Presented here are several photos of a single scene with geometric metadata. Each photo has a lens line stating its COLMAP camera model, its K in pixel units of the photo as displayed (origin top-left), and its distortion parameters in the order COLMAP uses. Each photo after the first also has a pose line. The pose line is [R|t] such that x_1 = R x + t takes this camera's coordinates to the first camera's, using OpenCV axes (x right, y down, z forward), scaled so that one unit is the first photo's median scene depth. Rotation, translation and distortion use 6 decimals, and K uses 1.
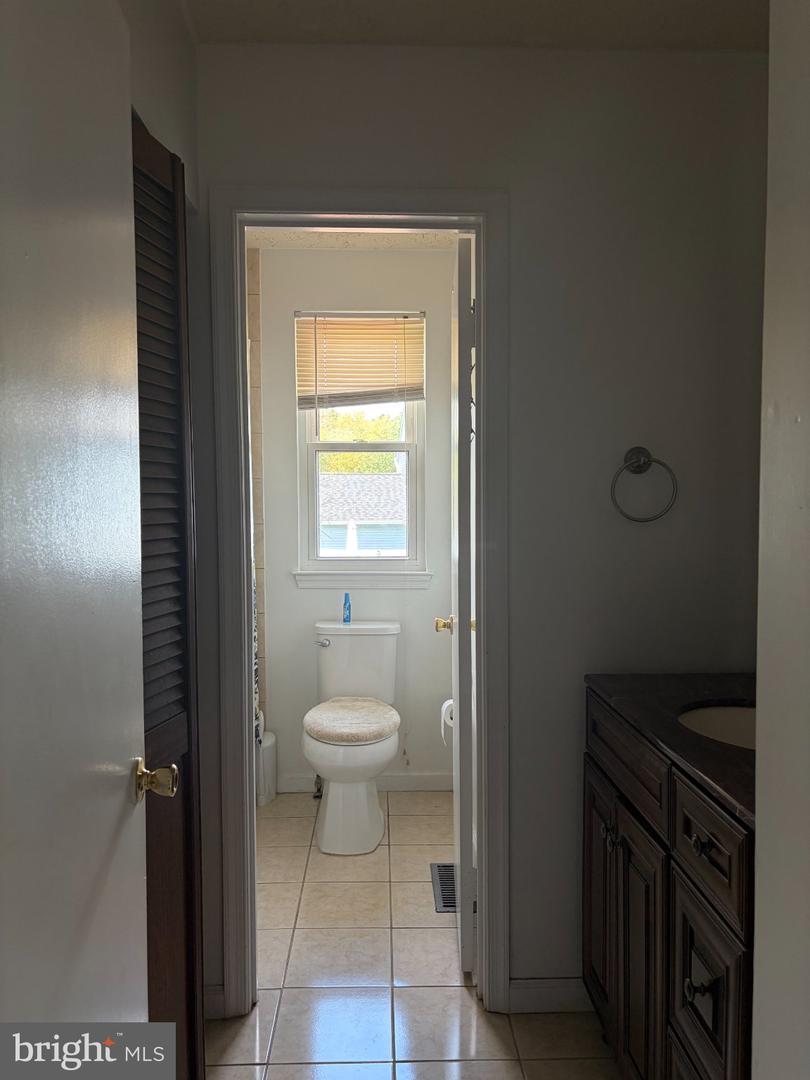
lens RADIAL K [[814.2, 0, 404.3], [0, 814.2, 541.9], [0, 0, 1]] dist [0.041260, -0.053615]
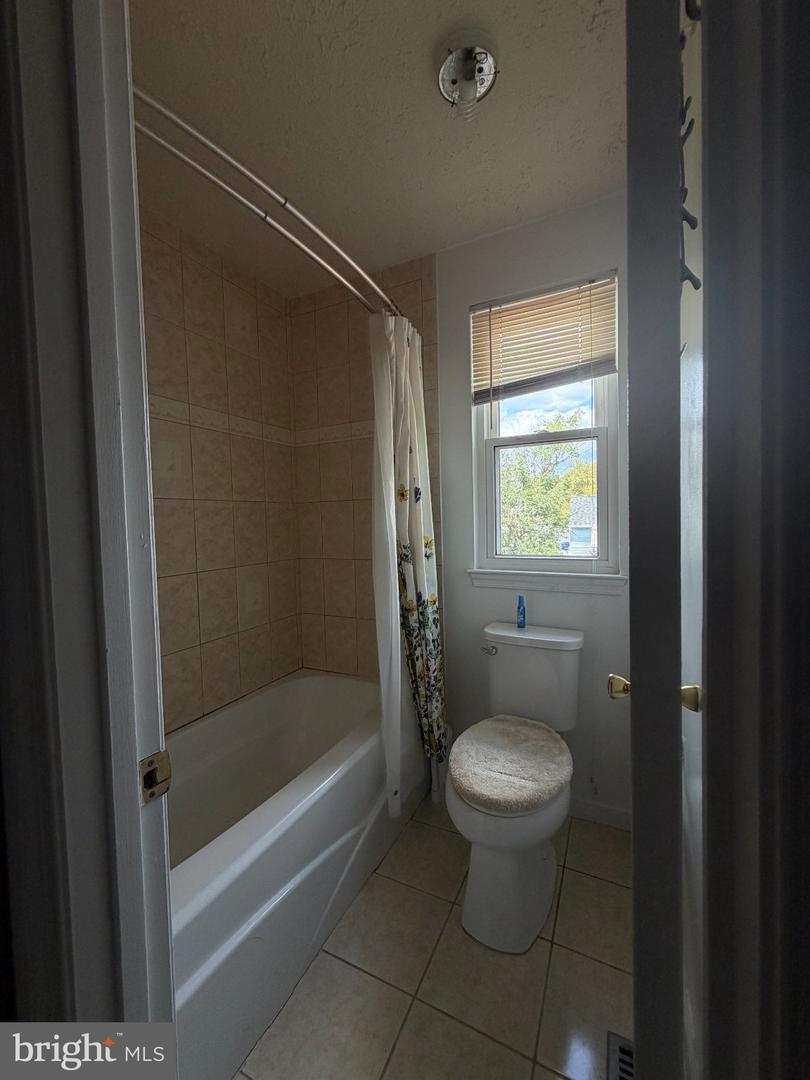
lens RADIAL K [[433.5, 0, 400.6], [0, 433.5, 537.1], [0, 0, 1]] dist [-0.004276, 0.000611]
pose [[0.880112, -0.001660, -0.474763, 0.040610], [0.001575, 0.999999, -0.000577, -0.002867], [0.474763, -0.000240, 0.880114, 0.497121]]
